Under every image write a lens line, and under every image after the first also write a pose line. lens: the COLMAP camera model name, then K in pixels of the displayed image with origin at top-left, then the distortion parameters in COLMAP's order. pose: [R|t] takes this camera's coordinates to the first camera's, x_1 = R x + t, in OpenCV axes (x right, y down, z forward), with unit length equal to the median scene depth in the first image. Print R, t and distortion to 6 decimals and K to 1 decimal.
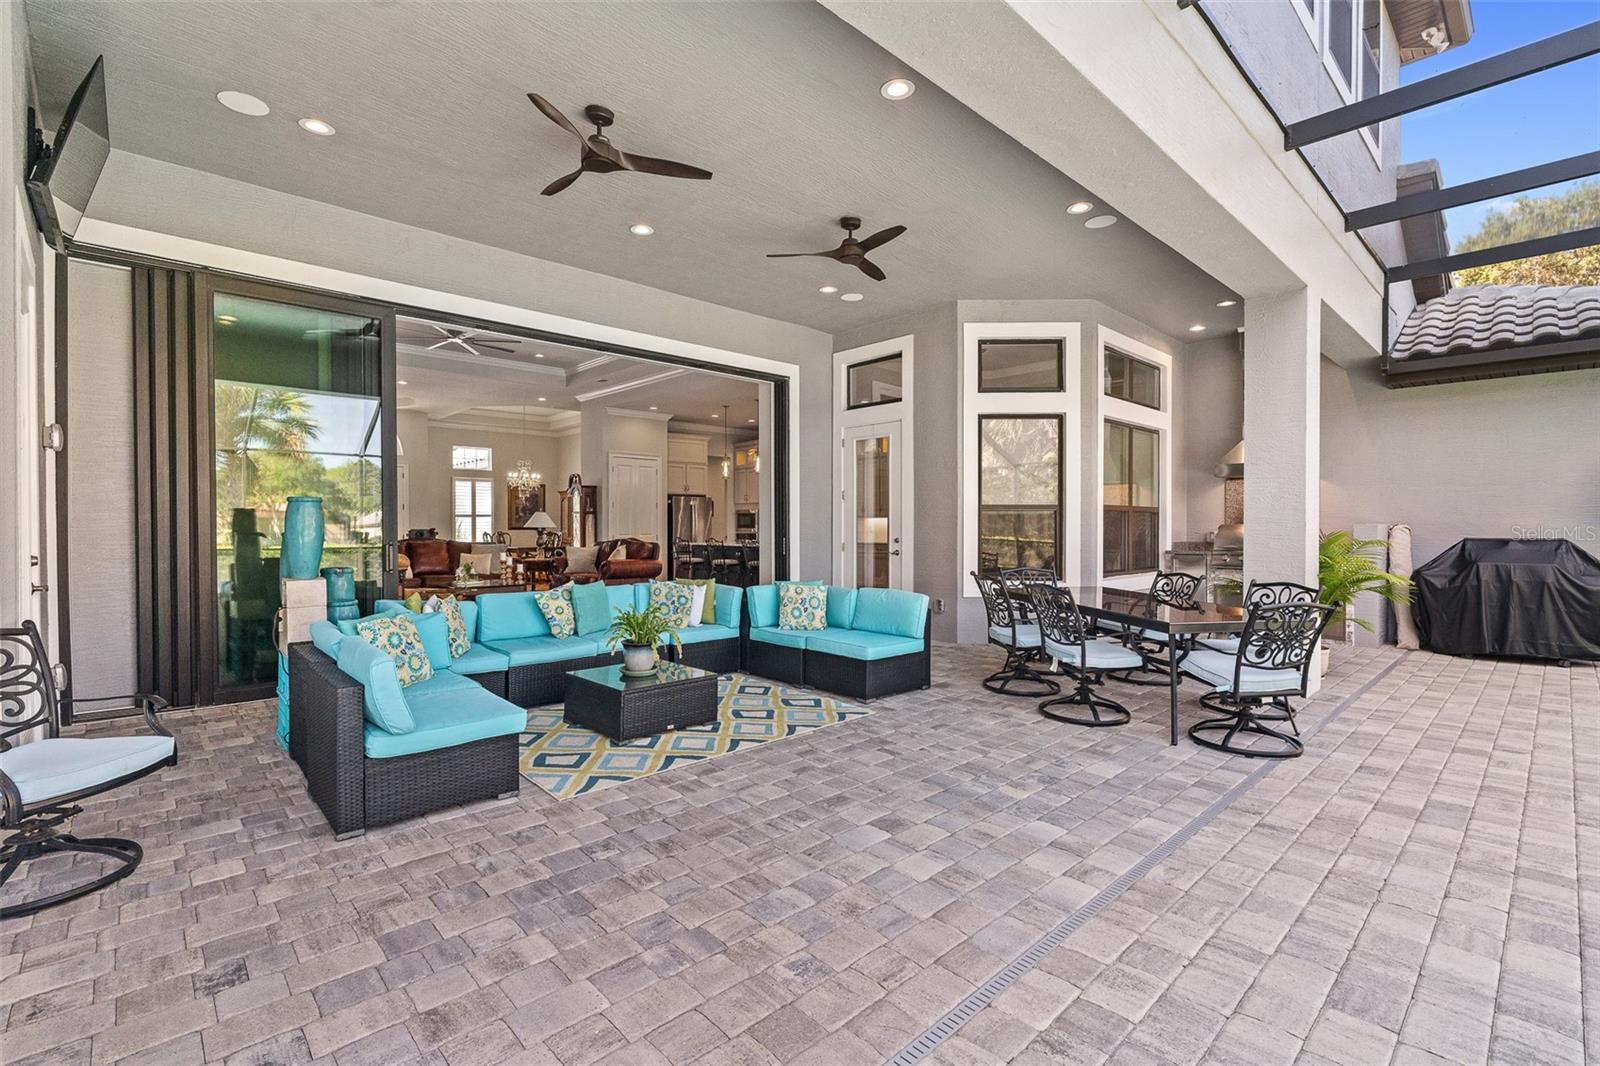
lens RADIAL K [[719.8, 0, 795.5], [0, 719.8, 535.8], [0, 0, 1]] dist [-0.007589, 0.000711]
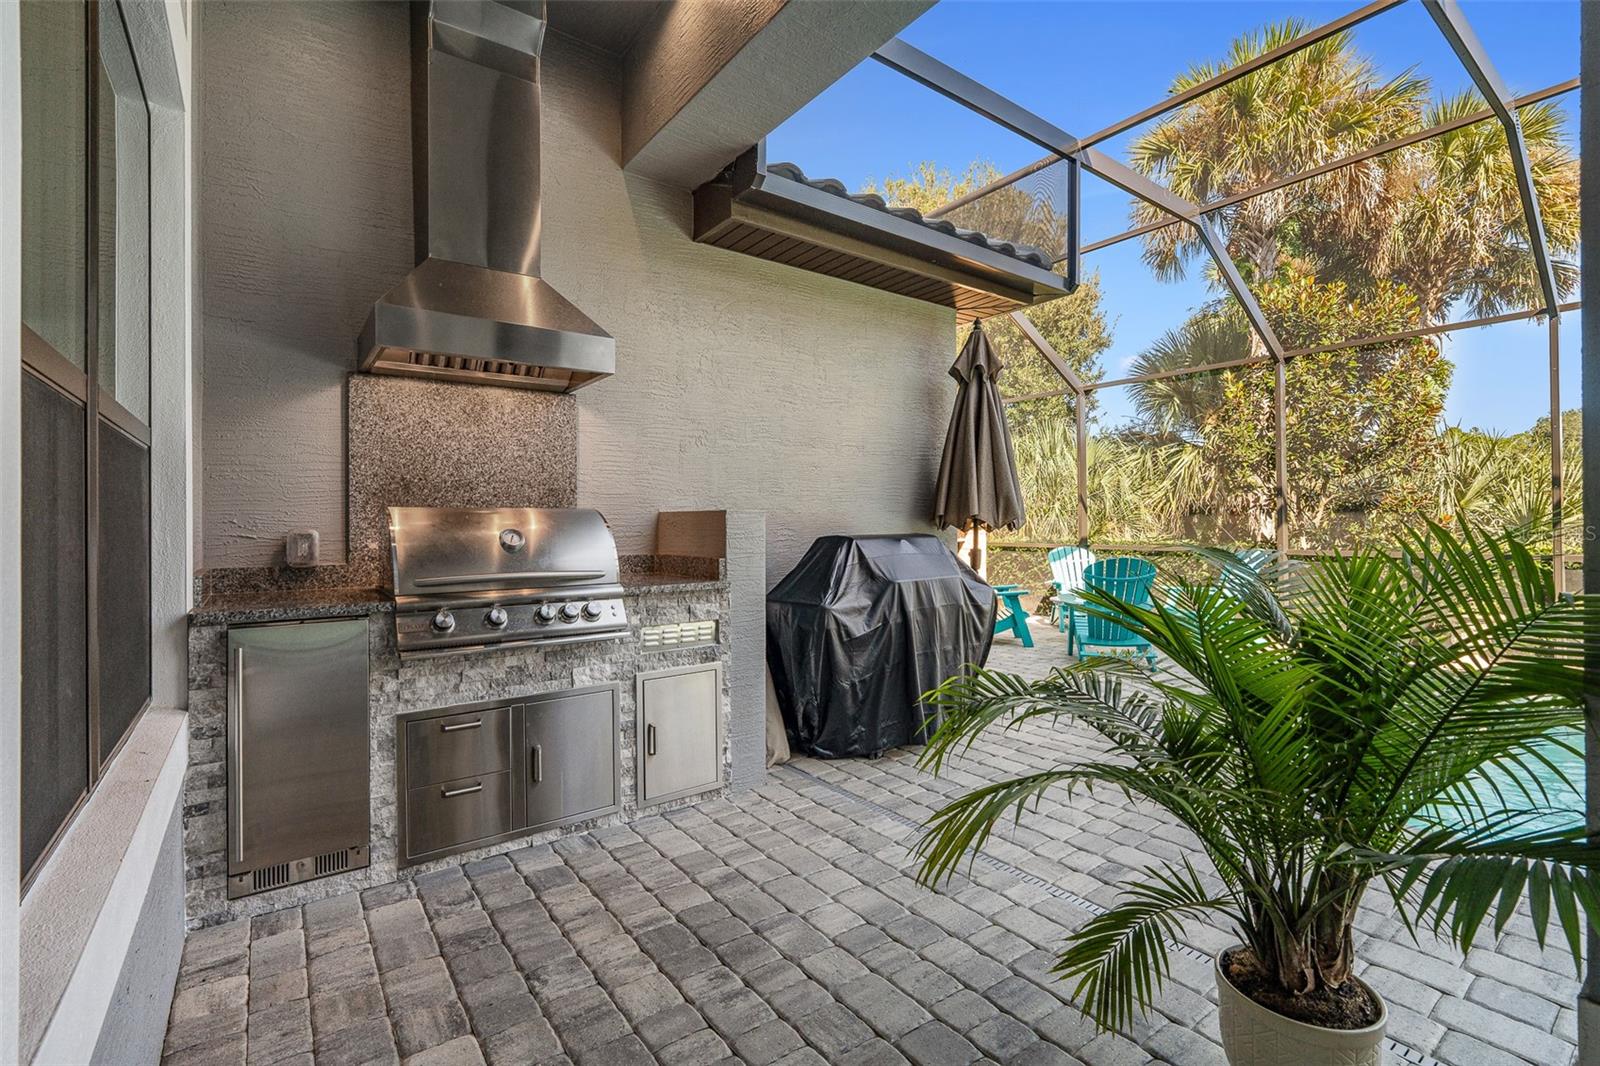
lens RADIAL K [[719.8, 0, 795.9], [0, 719.8, 524.3], [0, 0, 1]] dist [-0.007589, 0.000711]
pose [[0.119602, -0.003989, 0.992814, 0.410861], [0.016611, 0.999860, 0.002016, -0.008474], [-0.992683, 0.016251, 0.119652, 1.043465]]
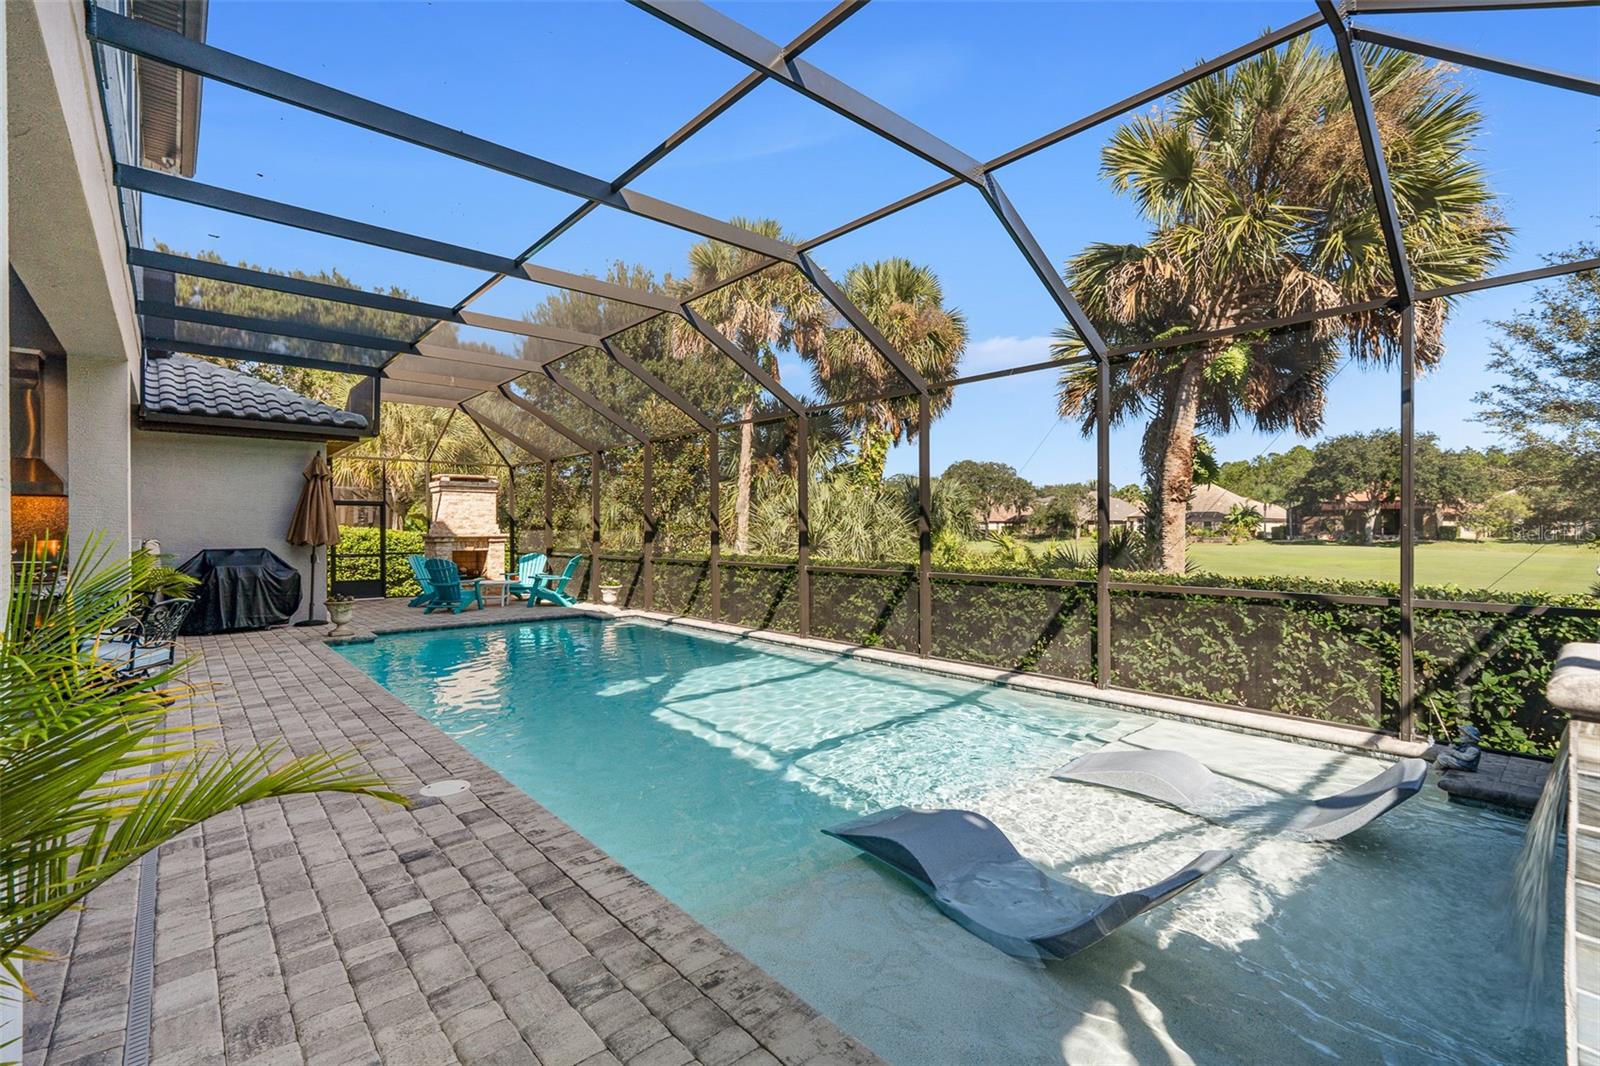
lens RADIAL K [[719.8, 0, 803.0], [0, 719.8, 529.2], [0, 0, 1]] dist [-0.007589, 0.000711]
pose [[0.021964, -0.000057, 0.999759, -0.448812], [0.018339, 0.999832, -0.000346, -0.015090], [-0.999591, 0.018343, 0.021961, -0.198129]]
